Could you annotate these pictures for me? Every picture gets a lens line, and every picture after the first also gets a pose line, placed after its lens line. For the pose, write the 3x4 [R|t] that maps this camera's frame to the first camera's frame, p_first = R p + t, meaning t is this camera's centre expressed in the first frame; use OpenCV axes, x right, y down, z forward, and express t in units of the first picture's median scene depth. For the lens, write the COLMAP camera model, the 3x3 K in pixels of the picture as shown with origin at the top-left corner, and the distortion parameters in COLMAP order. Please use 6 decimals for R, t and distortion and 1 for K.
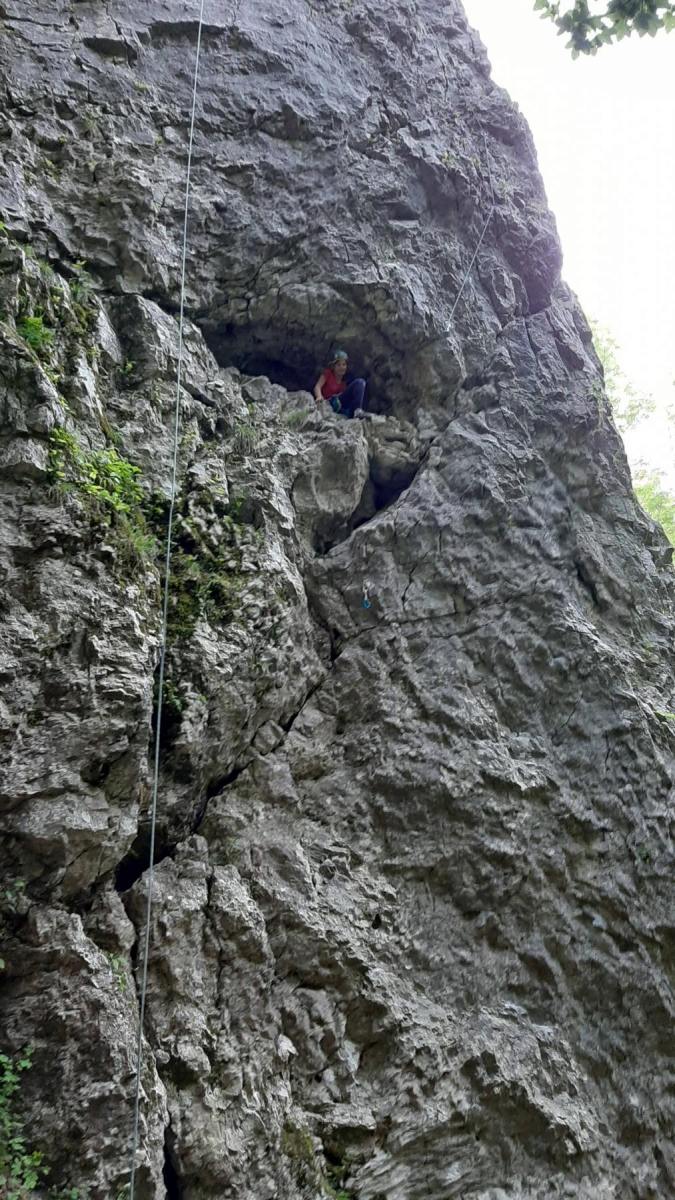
lens RADIAL K [[911.4, 0, 337.5], [0, 911.4, 600.0], [0, 0, 1]] dist [0.085828, -0.136462]
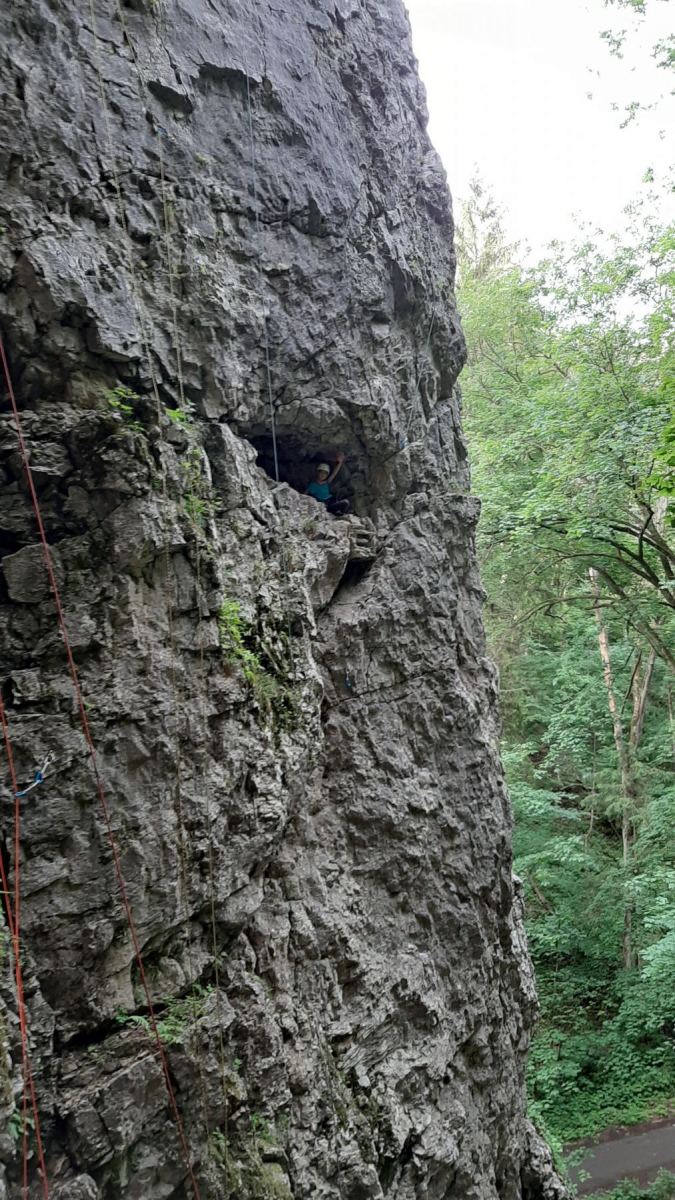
lens RADIAL K [[911.4, 0, 337.5], [0, 911.4, 600.0], [0, 0, 1]] dist [0.085828, -0.136462]
pose [[0.888520, 0.076780, 0.452368, -0.629359], [-0.211291, 0.943615, 0.254848, -0.472104], [-0.407294, -0.322019, 0.854644, -0.147185]]
